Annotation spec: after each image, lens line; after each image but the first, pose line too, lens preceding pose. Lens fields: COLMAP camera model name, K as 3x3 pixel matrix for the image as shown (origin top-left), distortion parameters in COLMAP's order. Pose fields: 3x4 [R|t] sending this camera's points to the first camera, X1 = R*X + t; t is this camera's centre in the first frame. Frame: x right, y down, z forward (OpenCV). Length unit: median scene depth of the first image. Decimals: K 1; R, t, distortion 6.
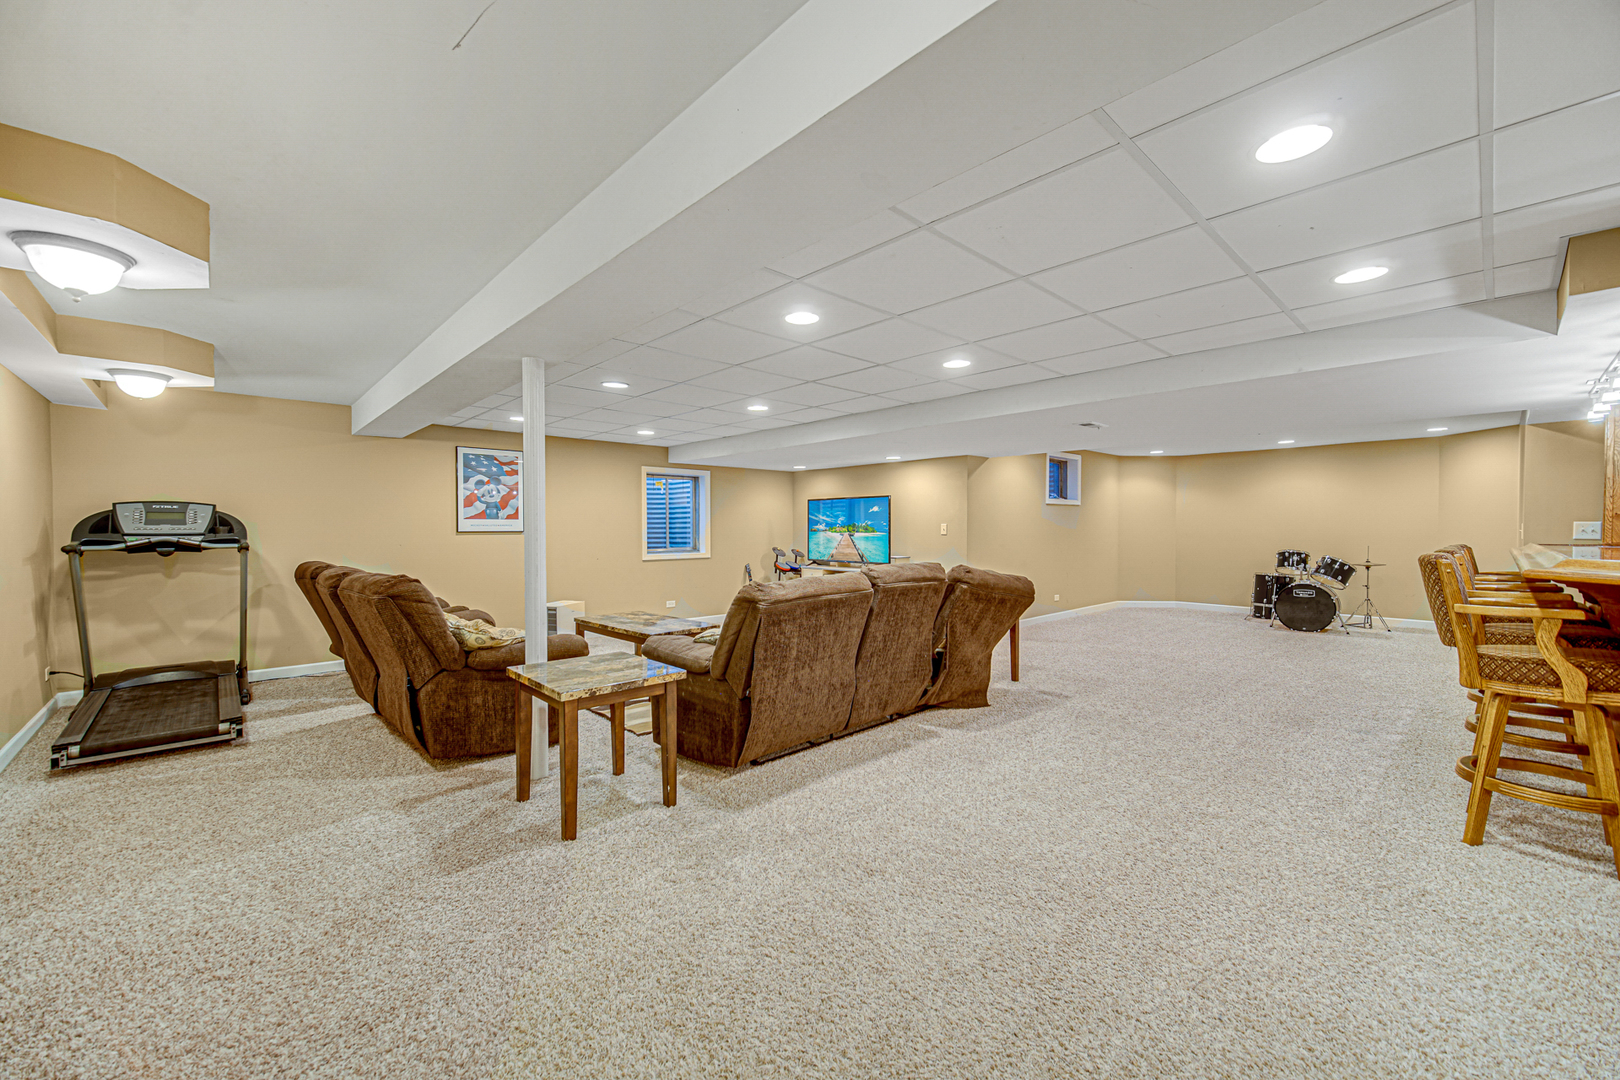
lens RADIAL K [[645.0, 0, 805.2], [0, 645.0, 533.8], [0, 0, 1]] dist [-0.003740, 0.000638]
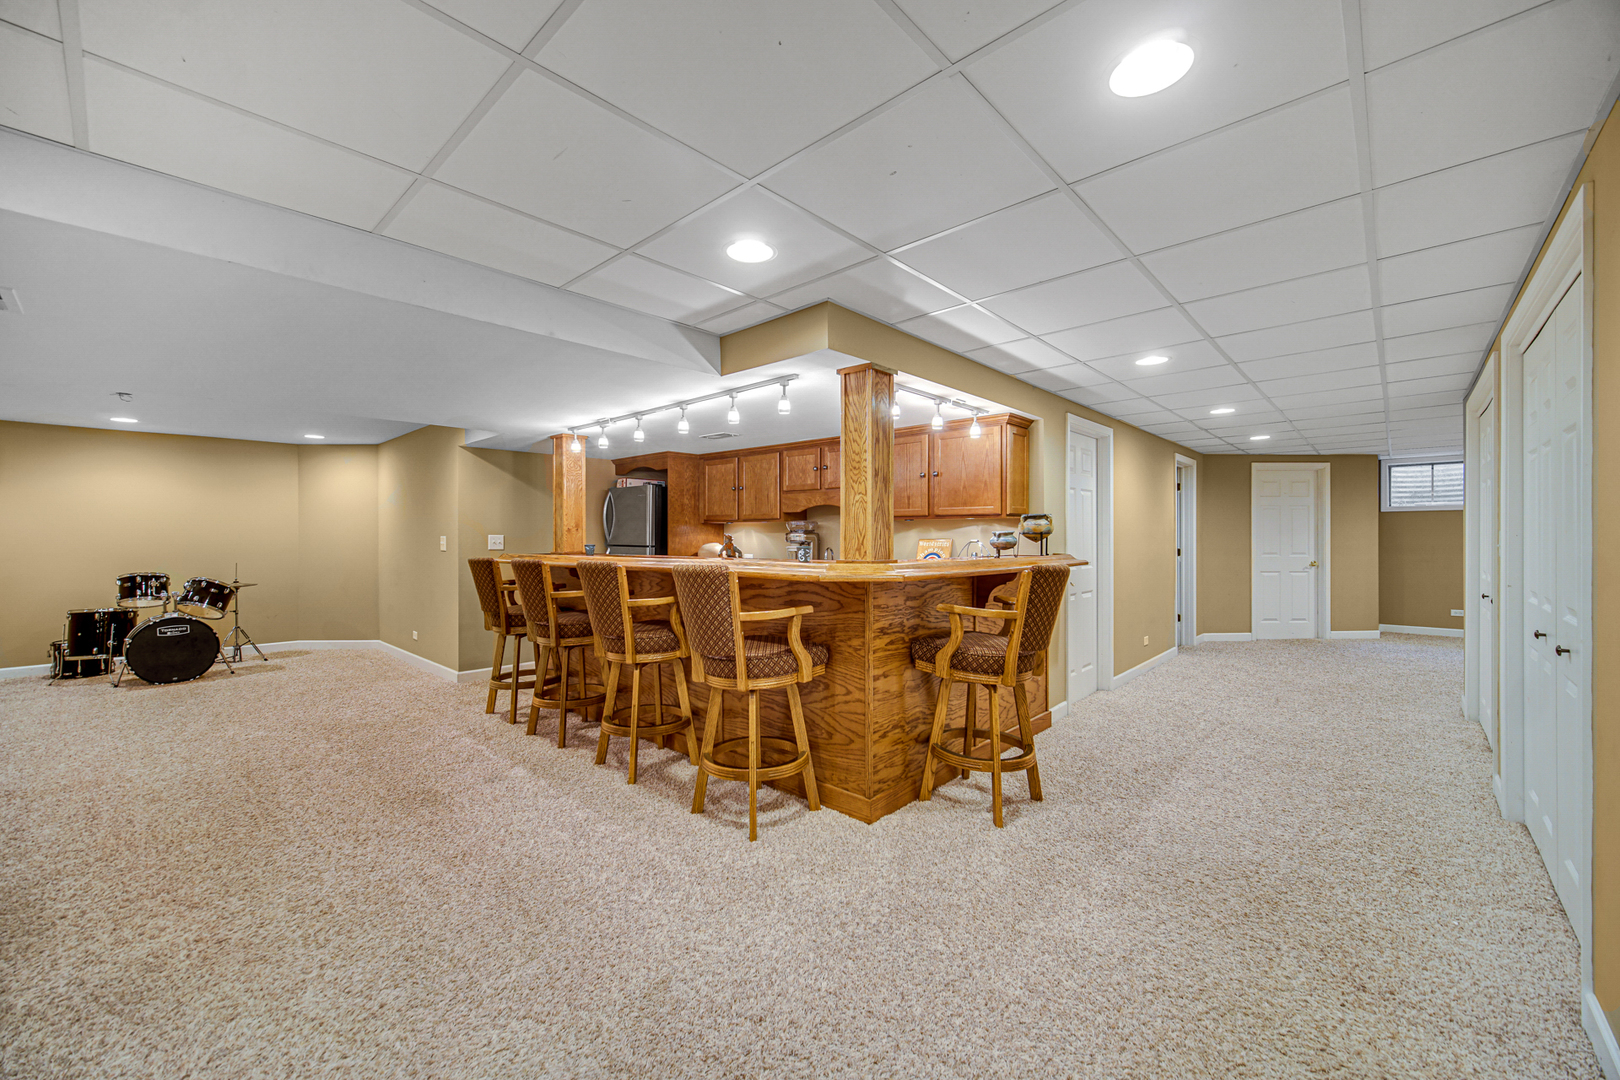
lens RADIAL K [[645.0, 0, 806.1], [0, 645.0, 531.3], [0, 0, 1]] dist [-0.003740, 0.000638]
pose [[-0.074938, 0.006908, 0.997164, -0.009554], [0.015781, 0.999859, -0.005741, -0.005106], [-0.997063, 0.015306, -0.075036, 0.334547]]
